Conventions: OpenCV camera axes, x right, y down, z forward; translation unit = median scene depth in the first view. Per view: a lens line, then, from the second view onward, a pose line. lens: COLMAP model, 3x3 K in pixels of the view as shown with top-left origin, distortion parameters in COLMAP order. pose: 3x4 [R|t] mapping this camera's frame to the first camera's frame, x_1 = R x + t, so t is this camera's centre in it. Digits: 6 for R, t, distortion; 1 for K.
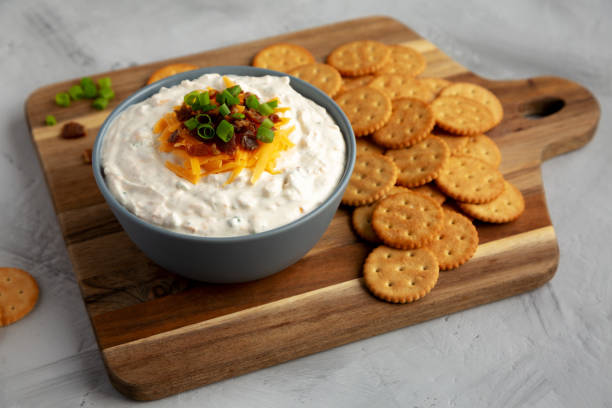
lens RADIAL K [[273.5, 0, 306.0], [0, 273.5, 204.0], [0, 0, 1]] dist [0.010522, -0.000318]
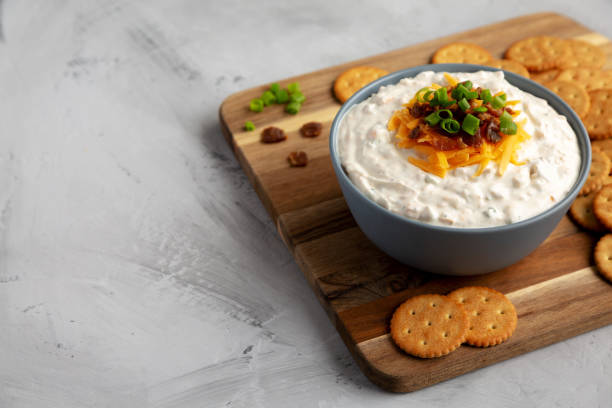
lens RADIAL K [[276.3, 0, 278.8], [0, 276.3, 220.3], [0, 0, 1]] dist [0.009298, 0.000070]
pose [[0.999264, -0.037845, 0.006196, -0.976224], [0.037880, 0.999266, -0.005722, 0.064478], [-0.005974, 0.005952, 0.999964, -0.023096]]
